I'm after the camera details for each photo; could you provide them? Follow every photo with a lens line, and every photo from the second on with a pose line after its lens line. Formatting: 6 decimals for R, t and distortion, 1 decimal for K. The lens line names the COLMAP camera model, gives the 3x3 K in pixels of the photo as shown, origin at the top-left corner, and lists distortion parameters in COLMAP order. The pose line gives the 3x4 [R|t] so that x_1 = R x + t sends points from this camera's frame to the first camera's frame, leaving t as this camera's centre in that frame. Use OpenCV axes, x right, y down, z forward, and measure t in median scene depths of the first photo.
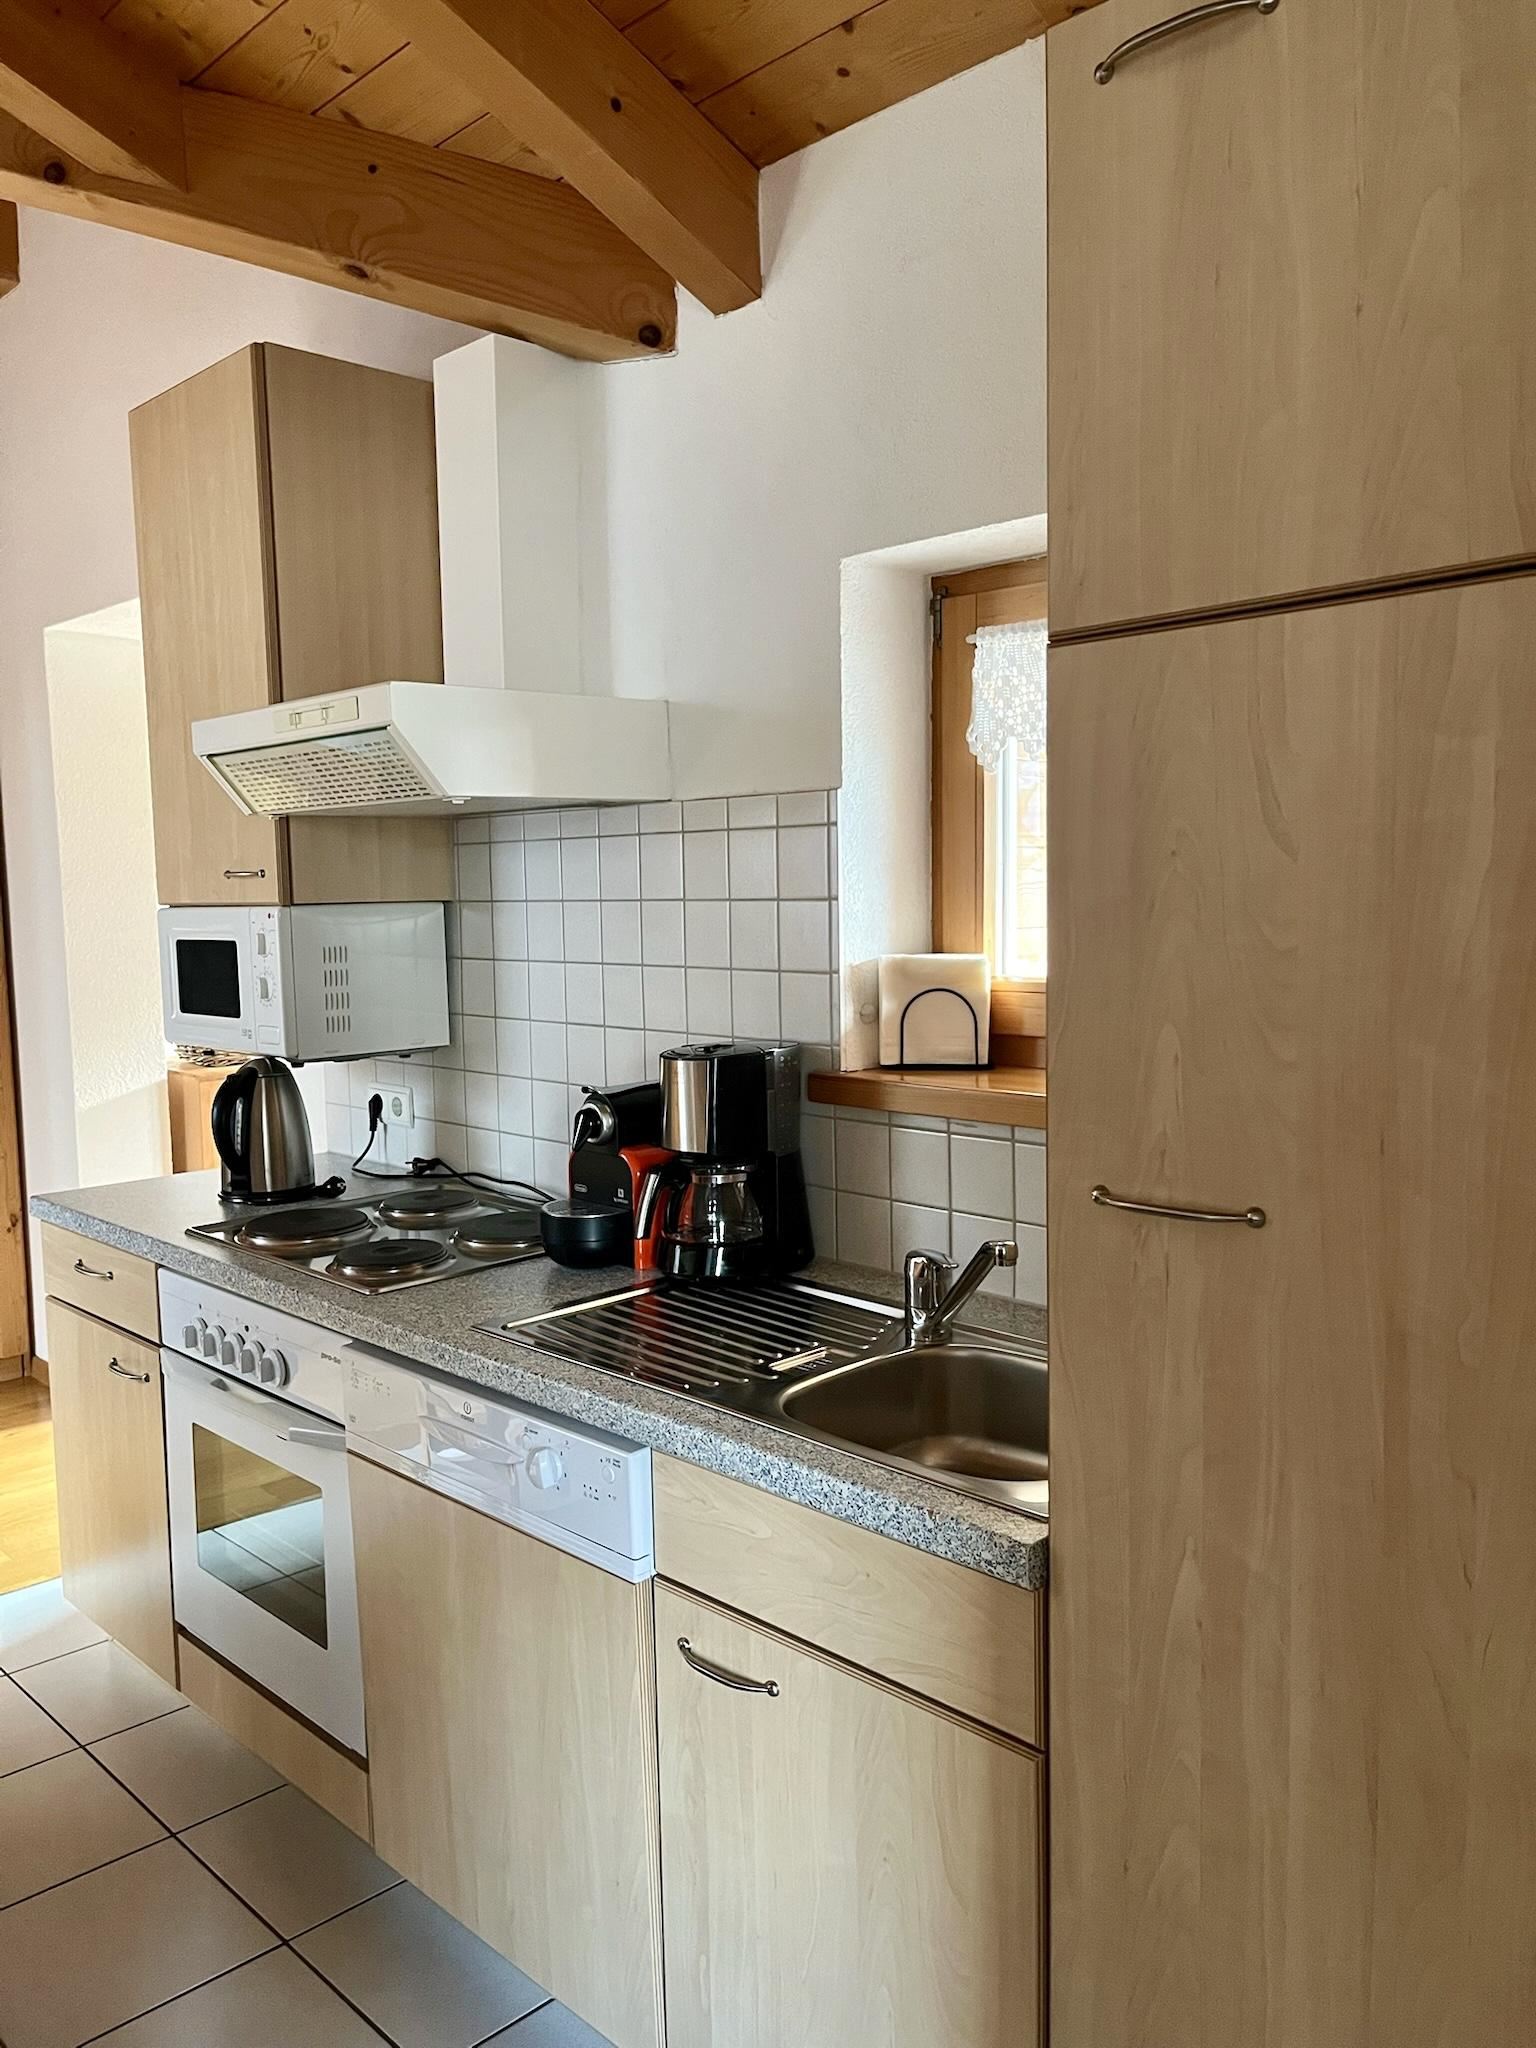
lens RADIAL K [[1554.9, 0, 769.0], [0, 1554.9, 1042.9], [0, 0, 1]] dist [0.070743, -0.105133]
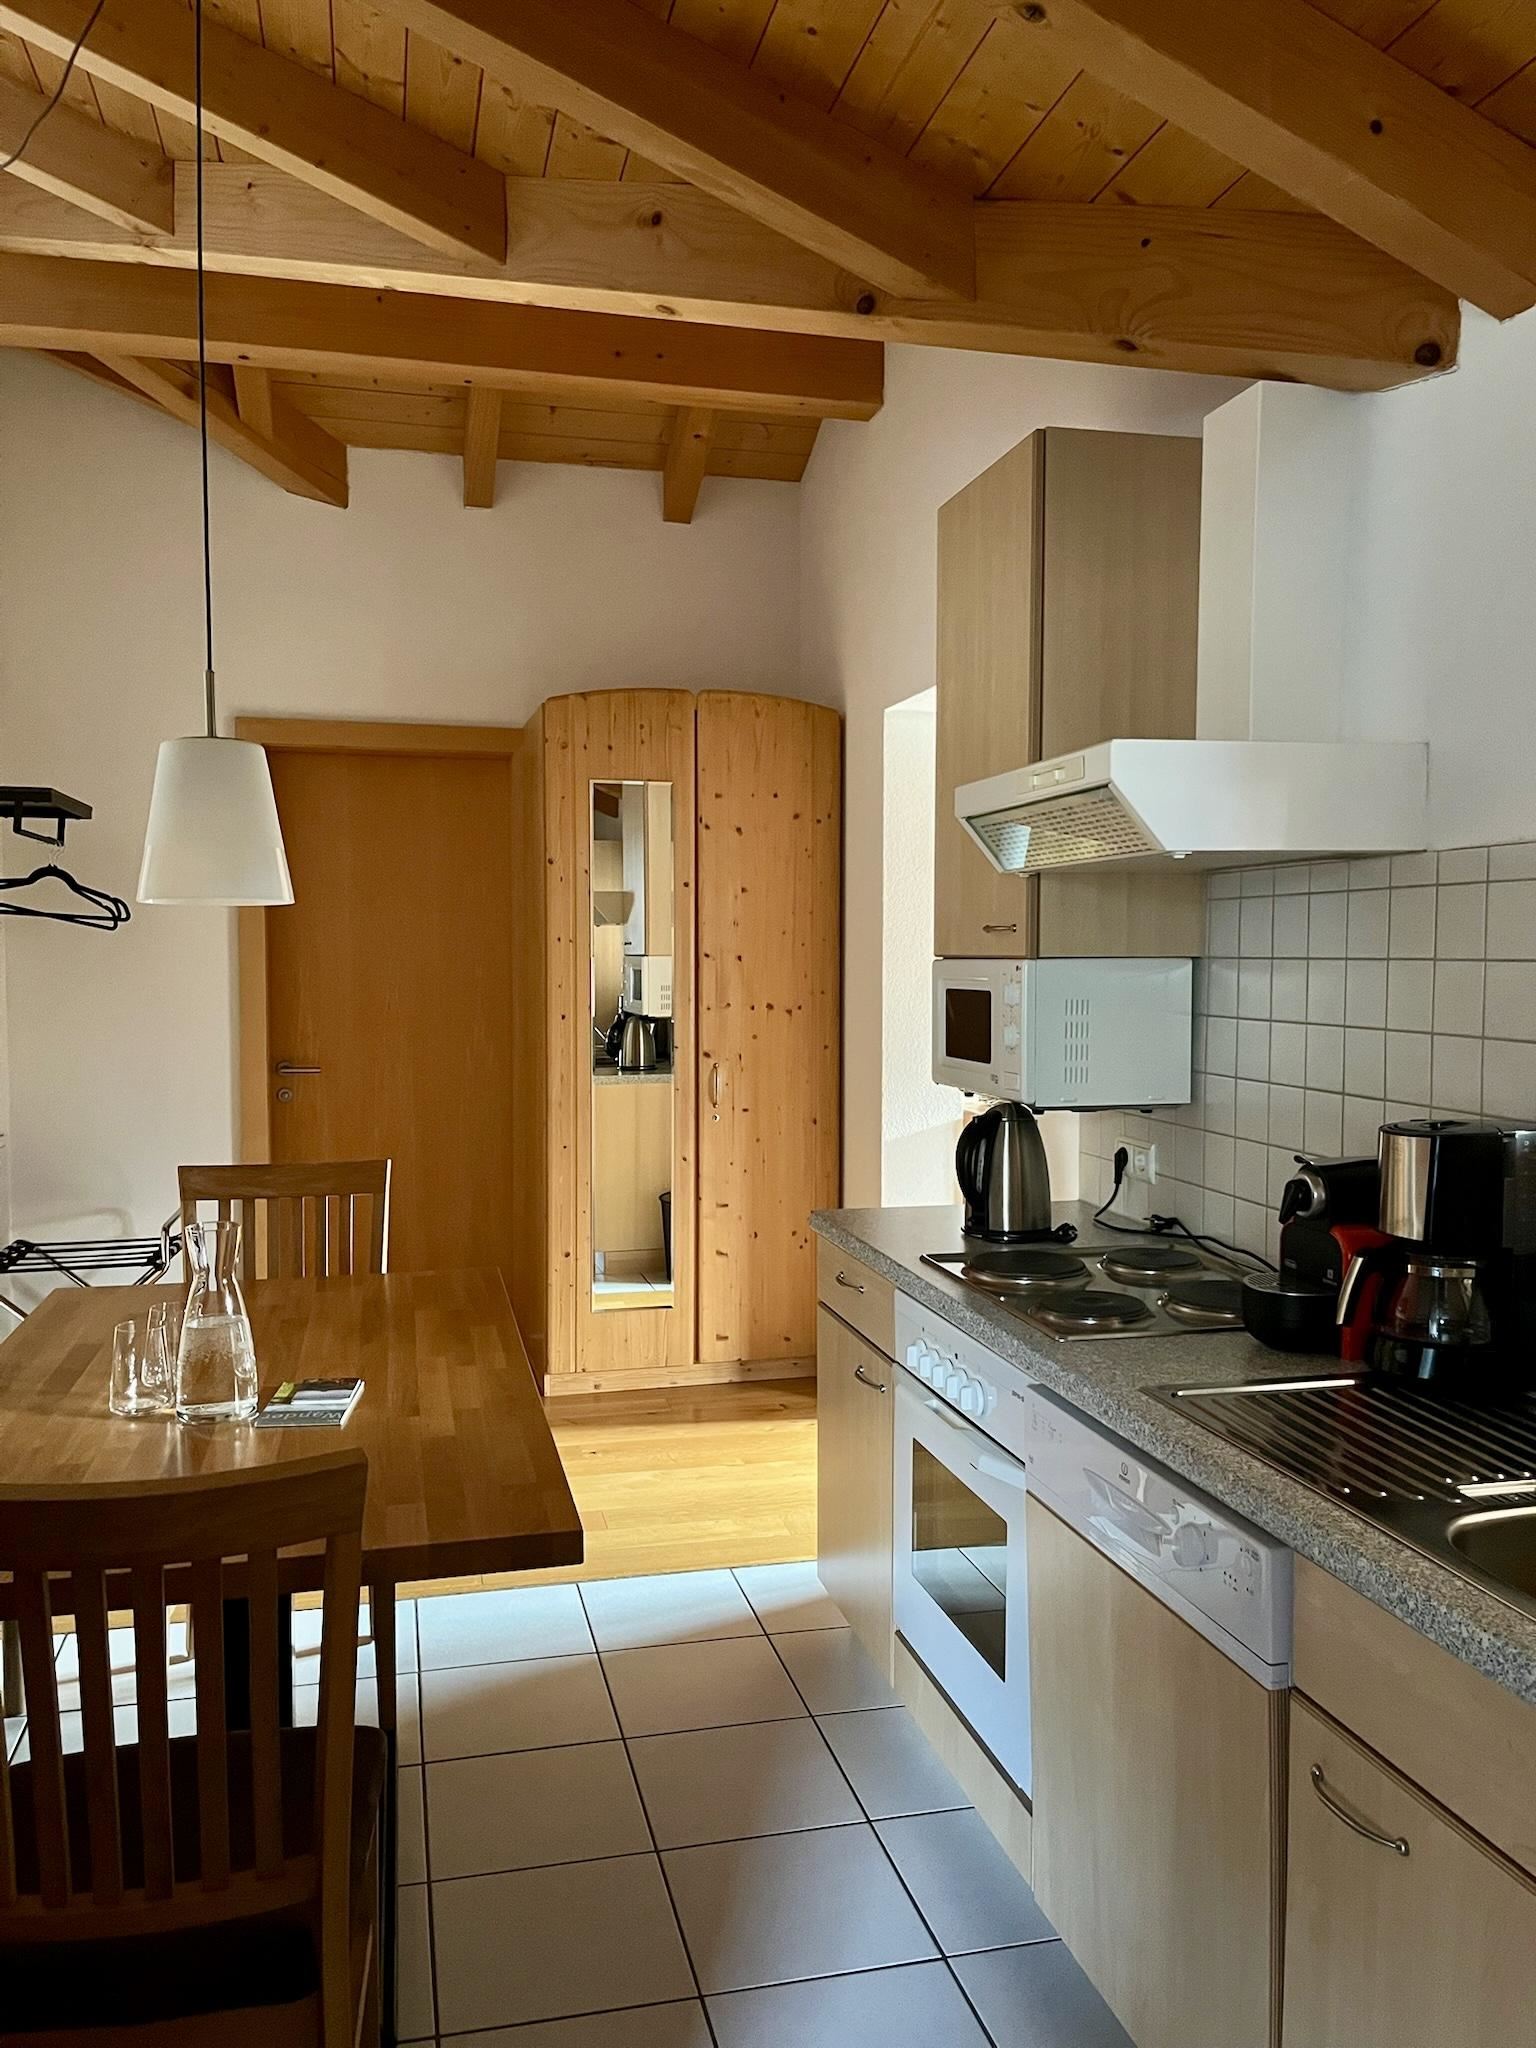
lens RADIAL K [[1559.5, 0, 760.5], [0, 1559.5, 1043.3], [0, 0, 1]] dist [0.057329, -0.063762]
pose [[0.855973, 0.049365, -0.514659, 0.086963], [-0.068205, 0.997513, -0.017758, -0.000475], [0.512503, 0.050303, 0.857211, 0.017722]]
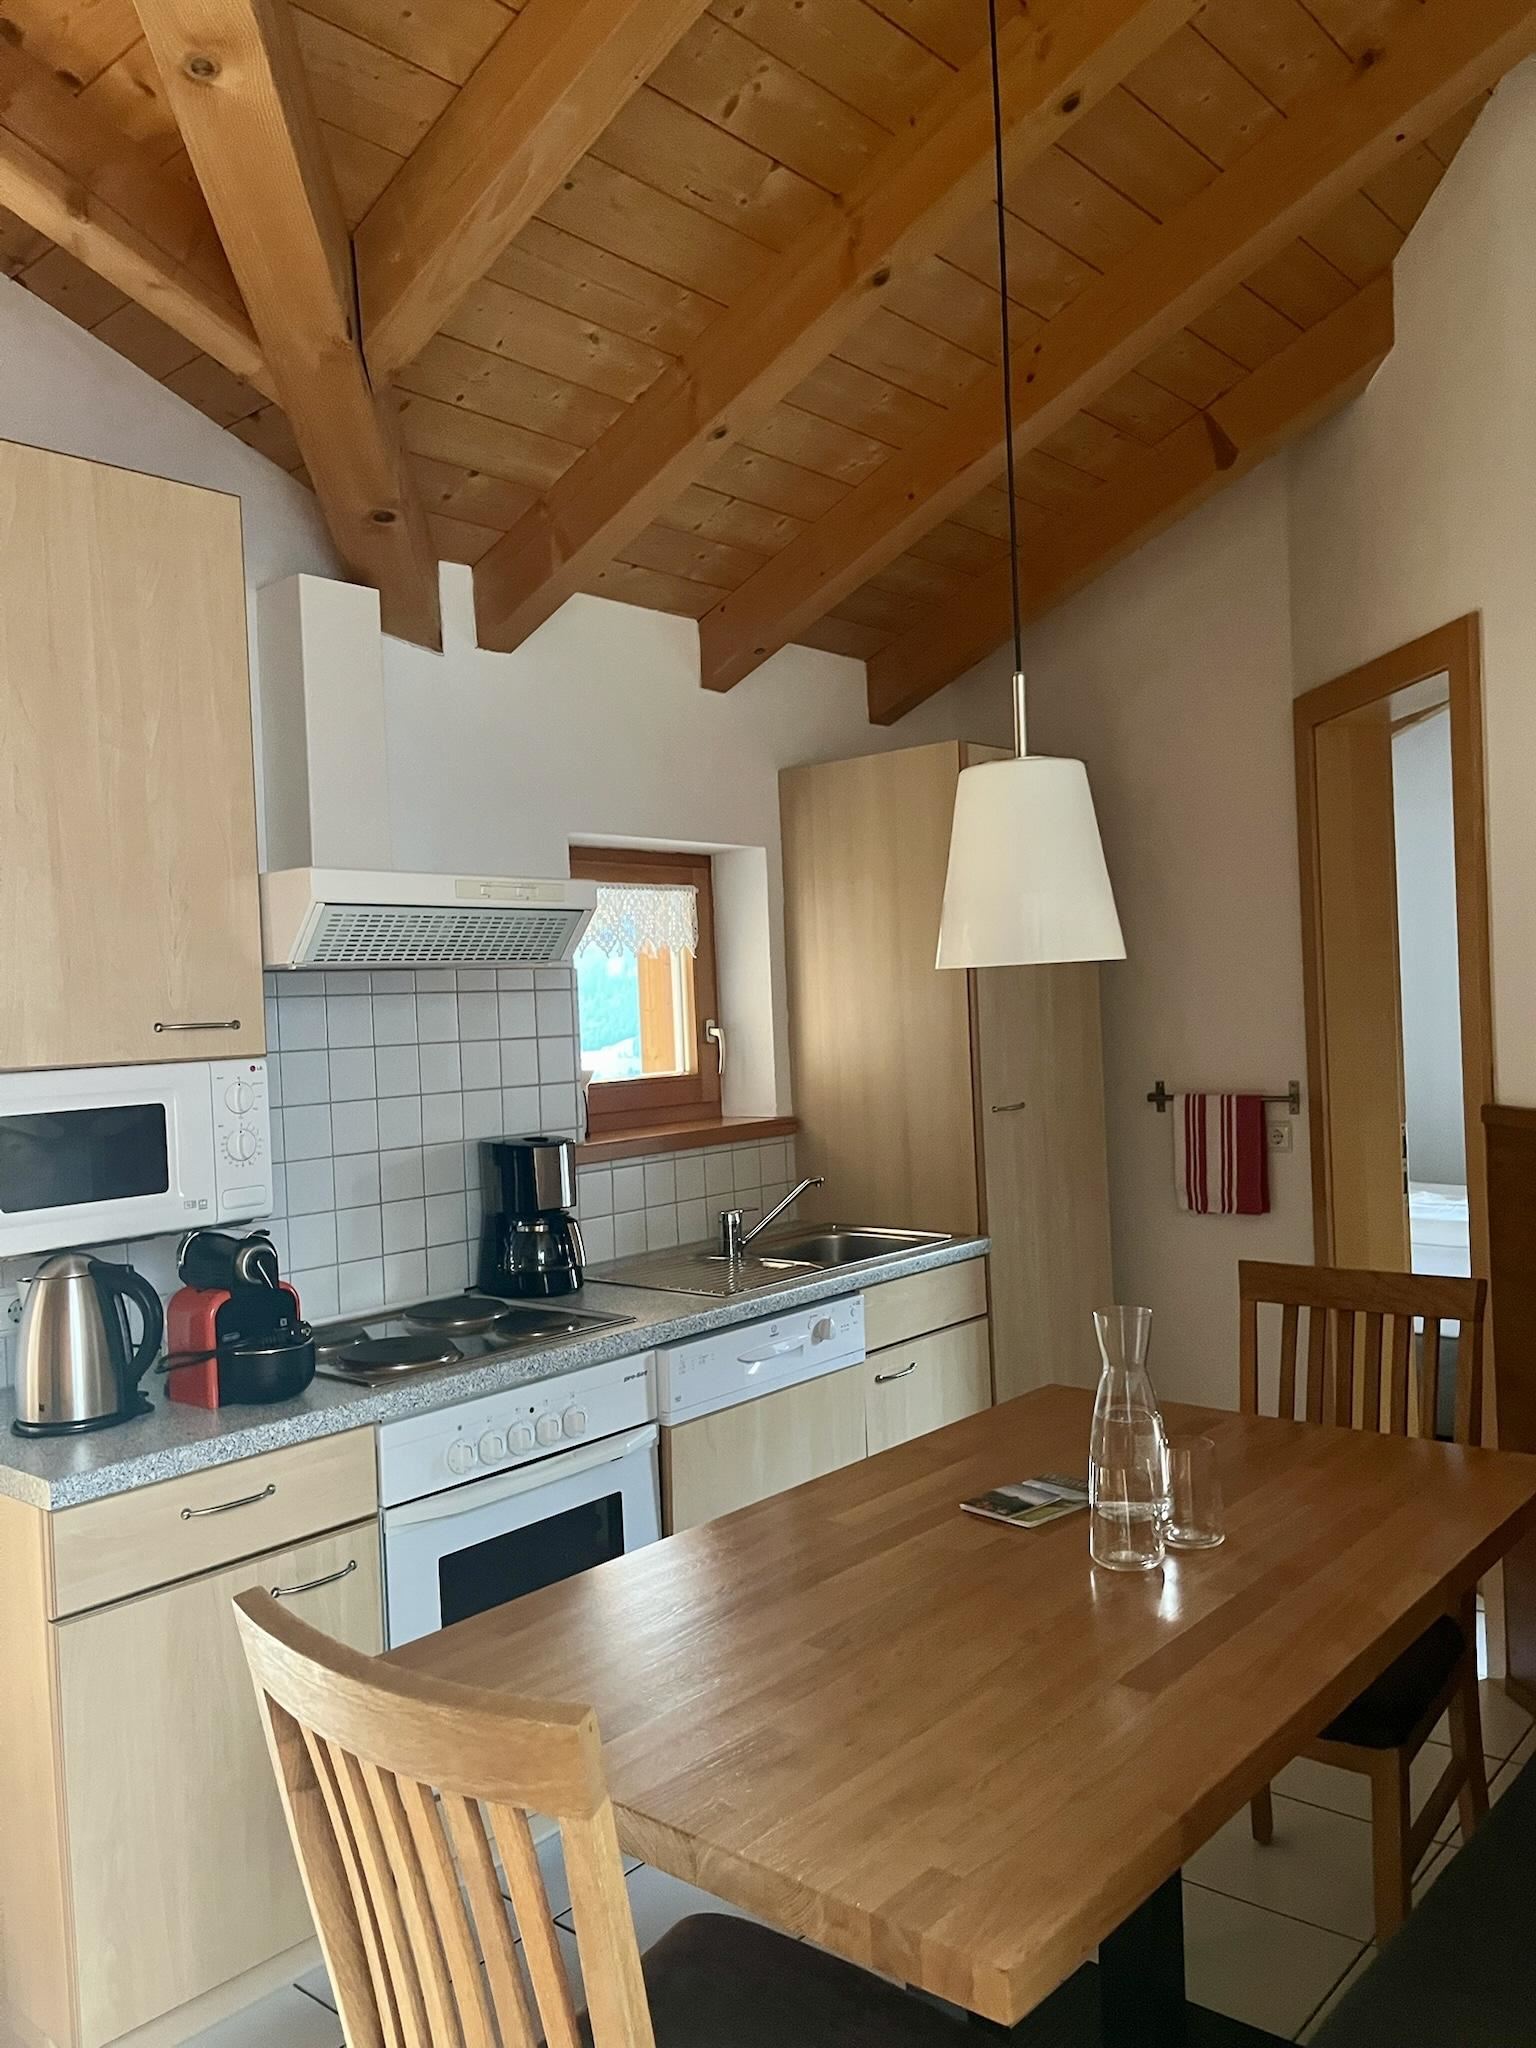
lens RADIAL K [[1533.3, 0, 768.0], [0, 1533.3, 1024.0], [0, 0, 1]] dist [-0.000627, -0.006695]
pose [[-0.095589, 0.010289, 0.995368, -1.462930], [0.143836, 0.989595, 0.003584, -0.077033], [-0.984974, 0.143512, -0.096074, 0.902974]]
